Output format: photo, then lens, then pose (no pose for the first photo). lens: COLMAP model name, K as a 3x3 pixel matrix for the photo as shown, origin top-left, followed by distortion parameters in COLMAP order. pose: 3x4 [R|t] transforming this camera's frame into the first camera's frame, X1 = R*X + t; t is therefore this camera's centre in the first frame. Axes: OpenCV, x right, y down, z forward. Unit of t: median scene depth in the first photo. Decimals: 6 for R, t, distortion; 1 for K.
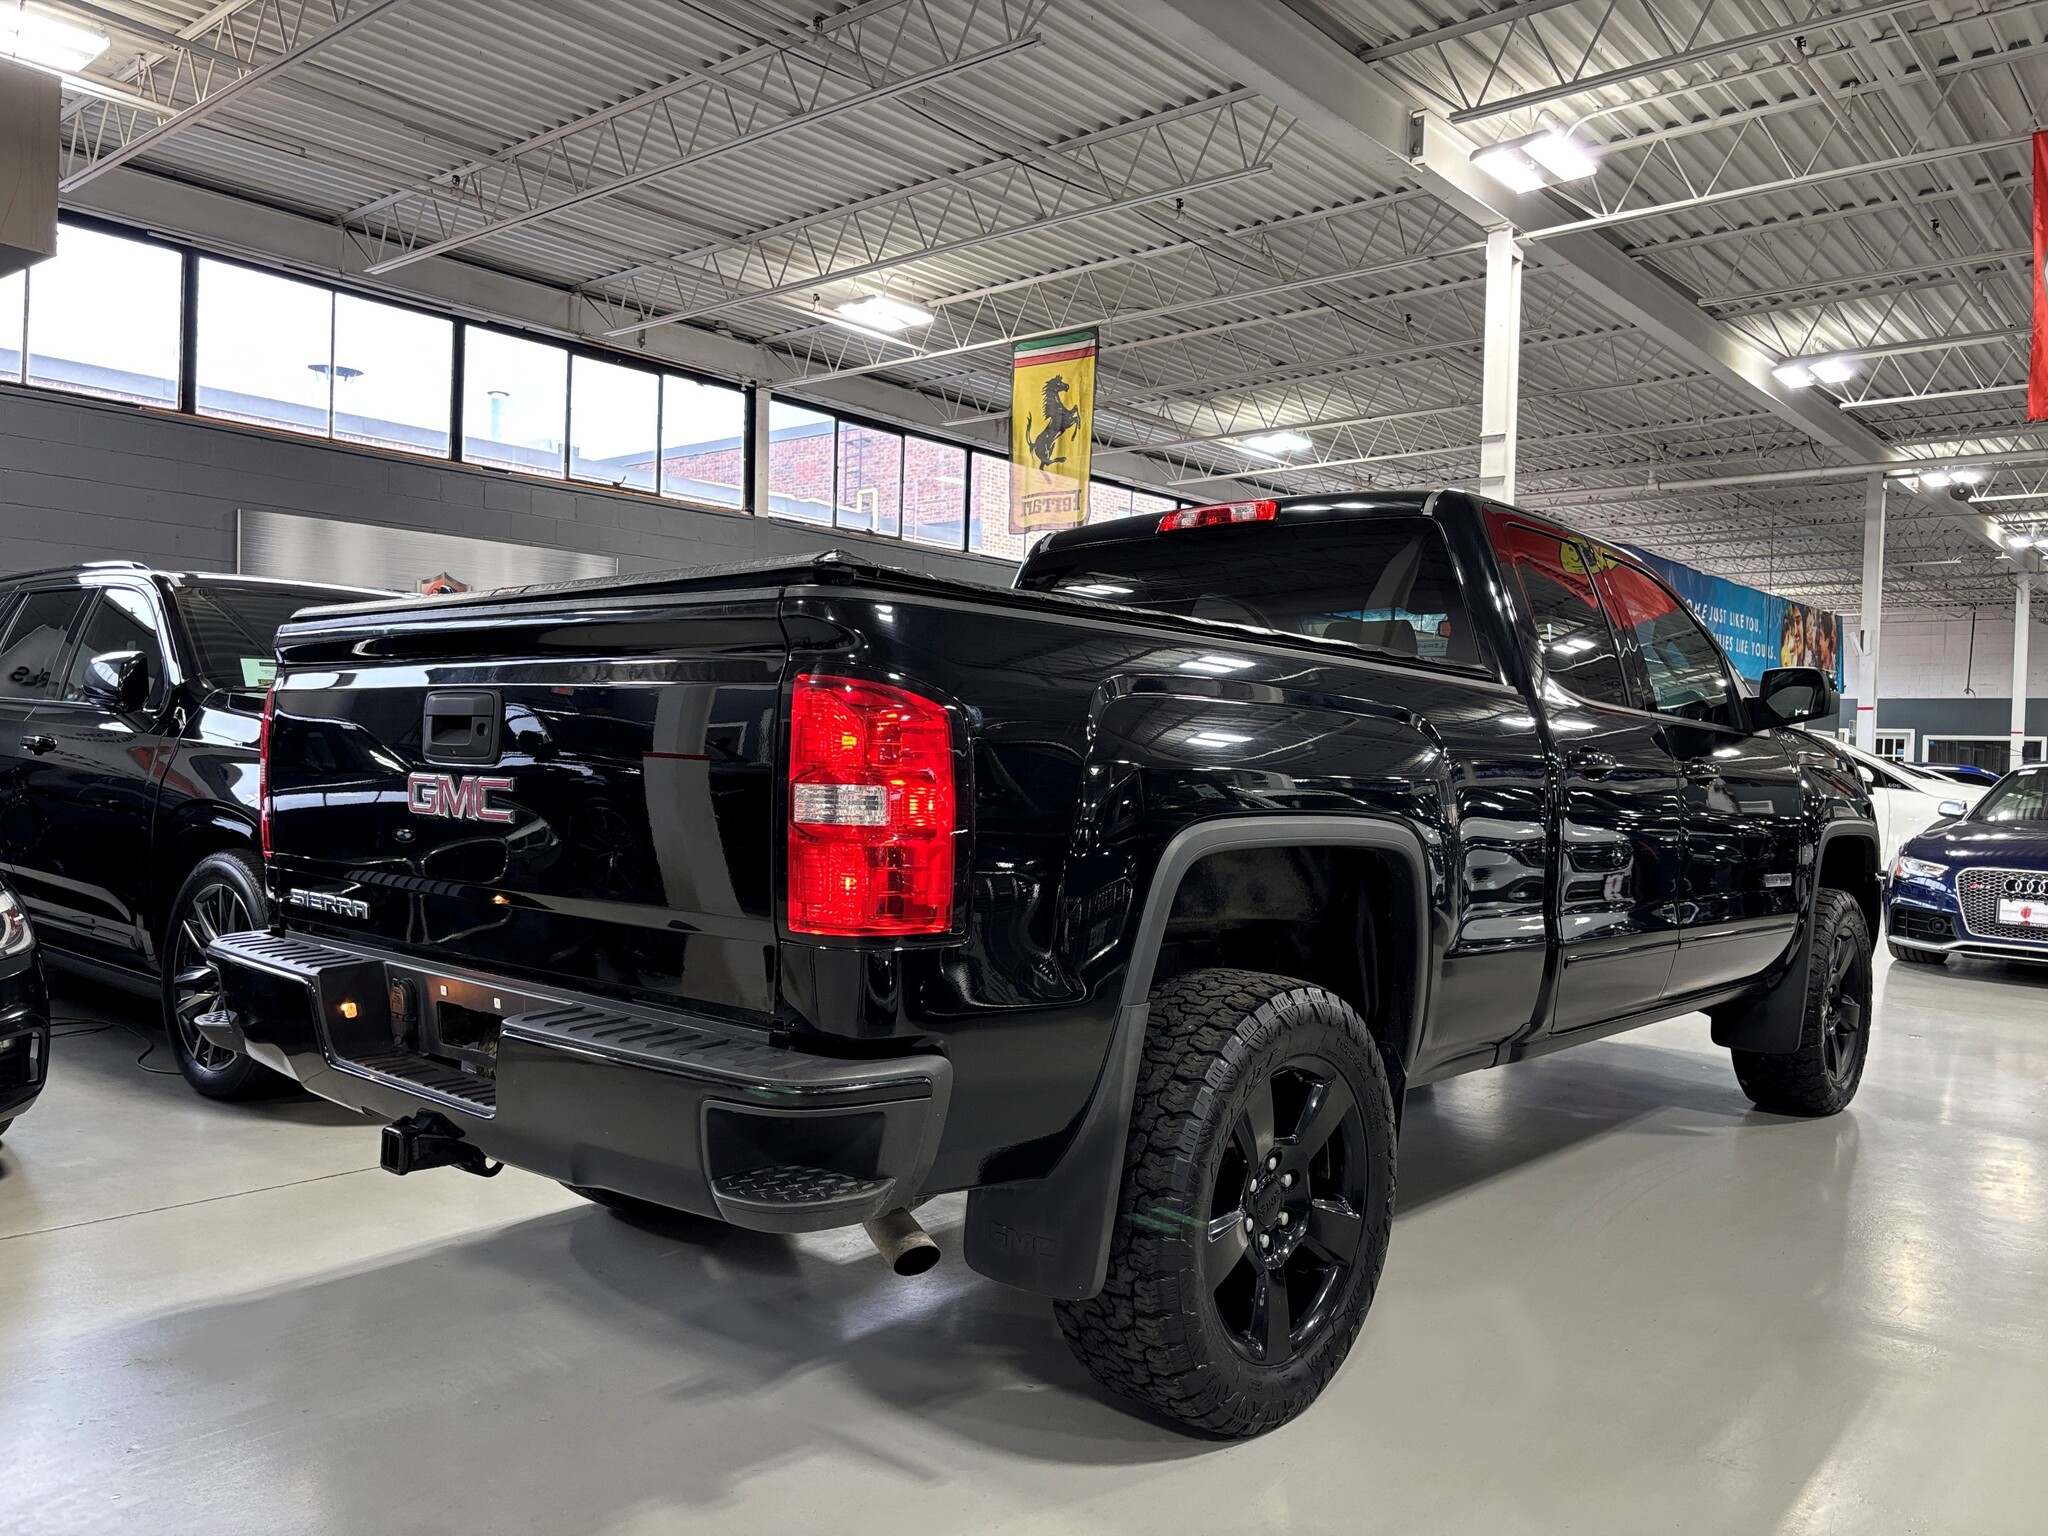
lens RADIAL K [[1515.7, 0, 1028.4], [0, 1515.7, 776.1], [0, 0, 1]] dist [0.045902, -0.060942]
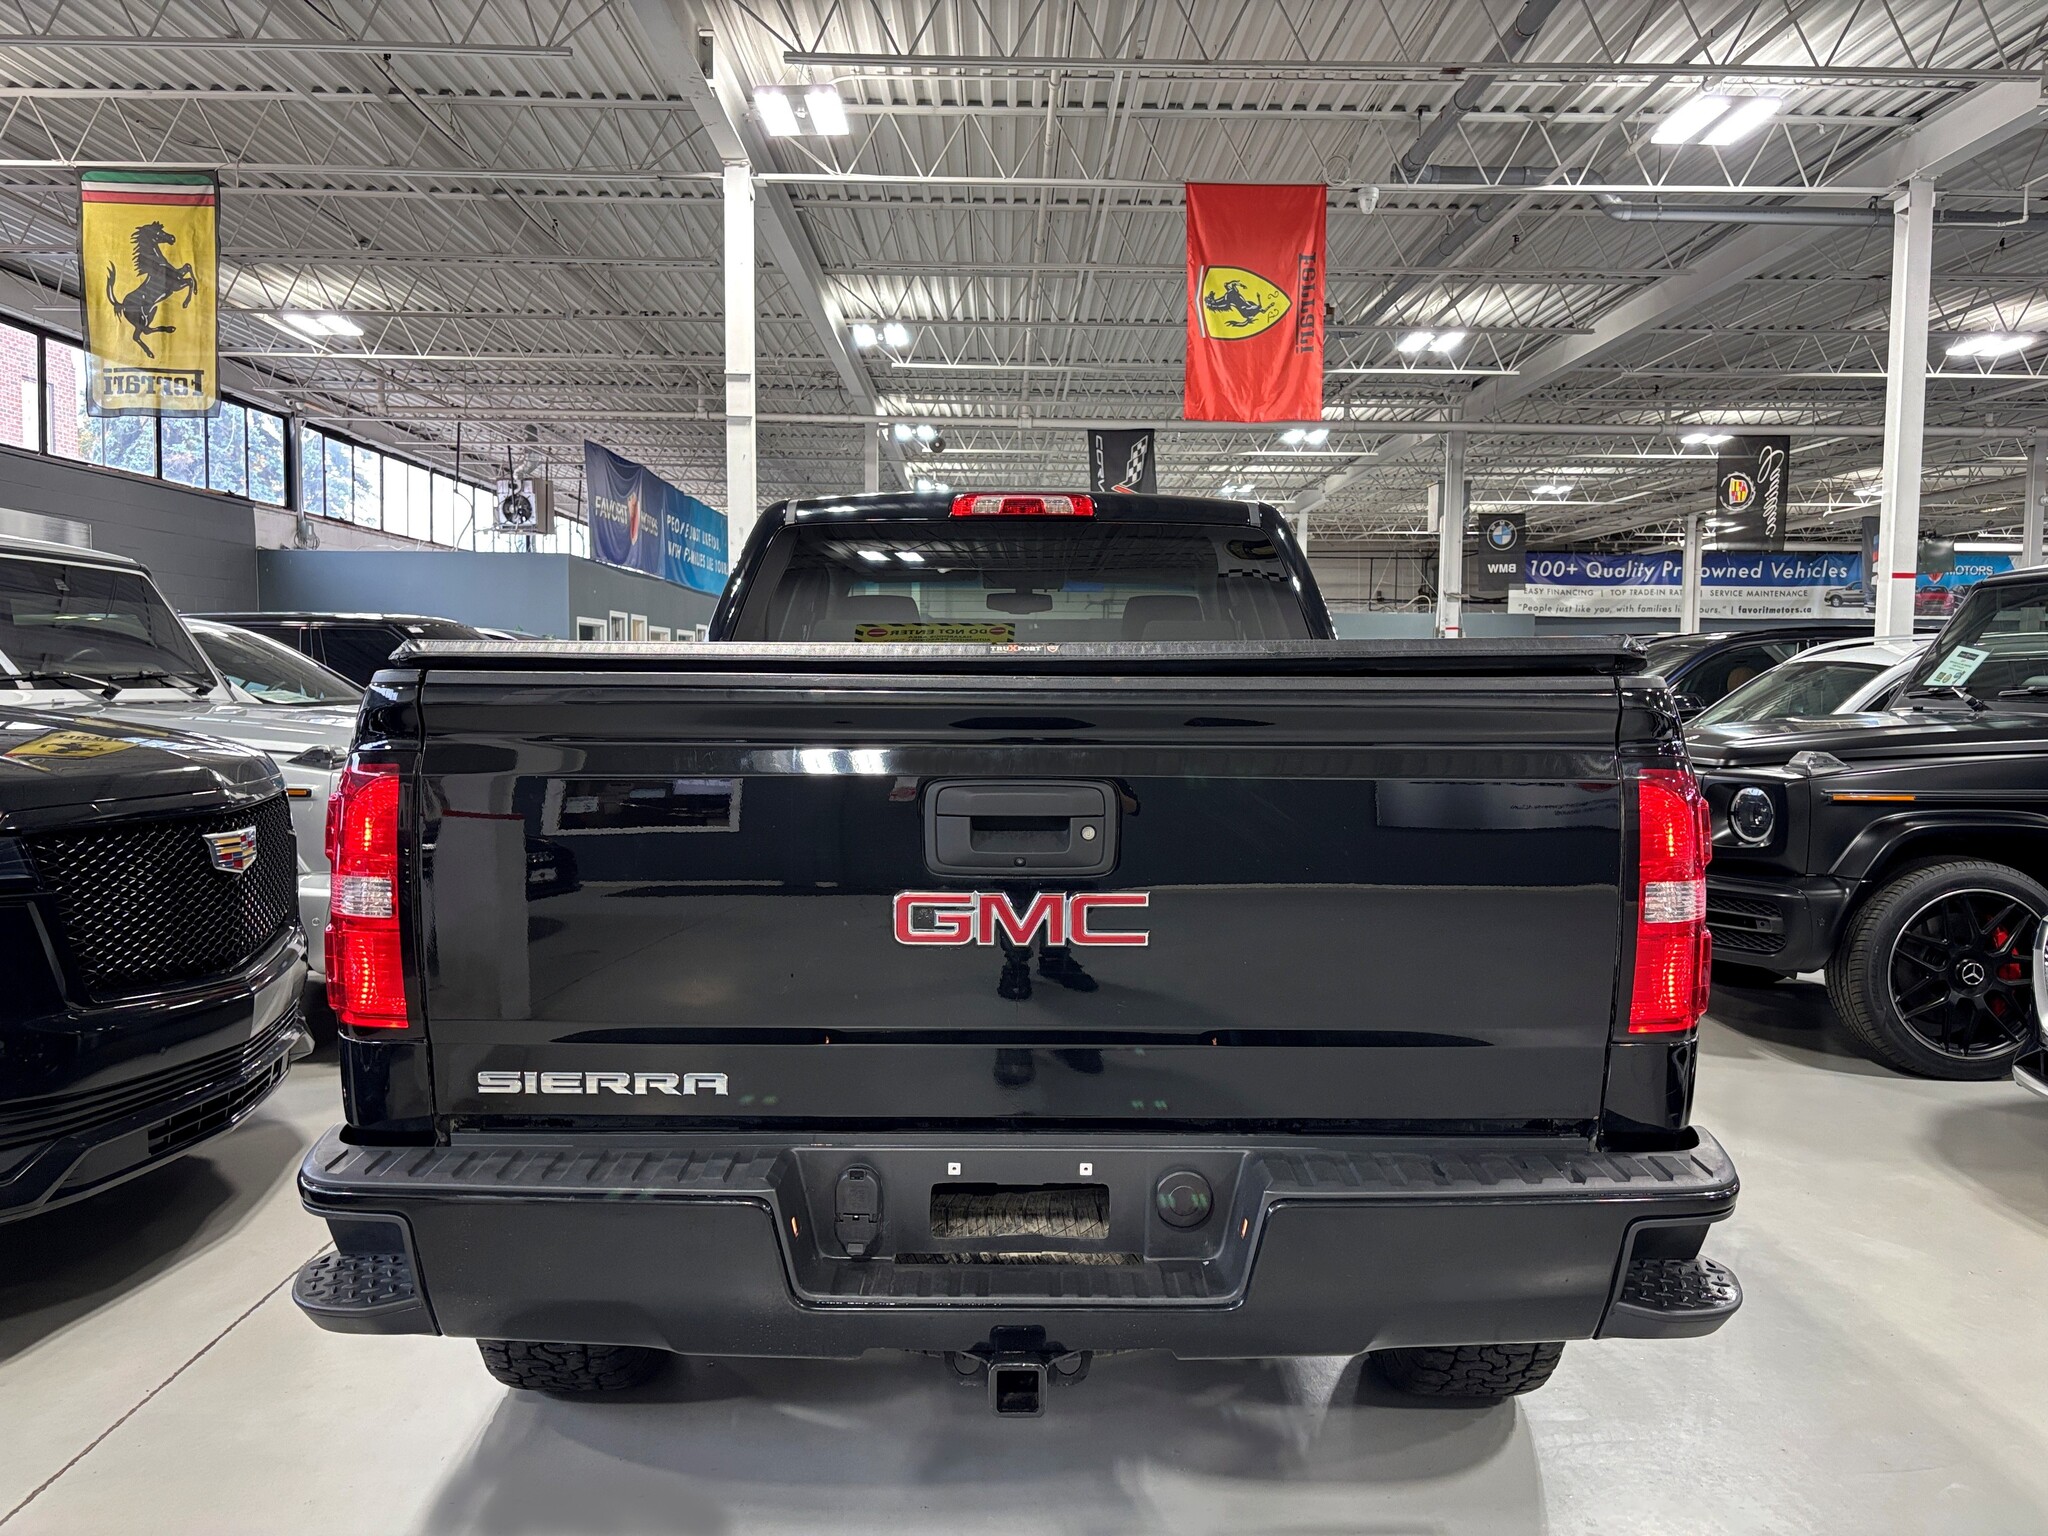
lens RADIAL K [[1515.7, 0, 1023.6], [0, 1515.7, 771.6], [0, 0, 1]] dist [0.045902, -0.060942]
pose [[0.752868, -0.065097, 0.654944, -0.185301], [0.022840, 0.997081, 0.072848, -0.024994], [-0.657775, -0.039886, 0.752158, 0.089455]]
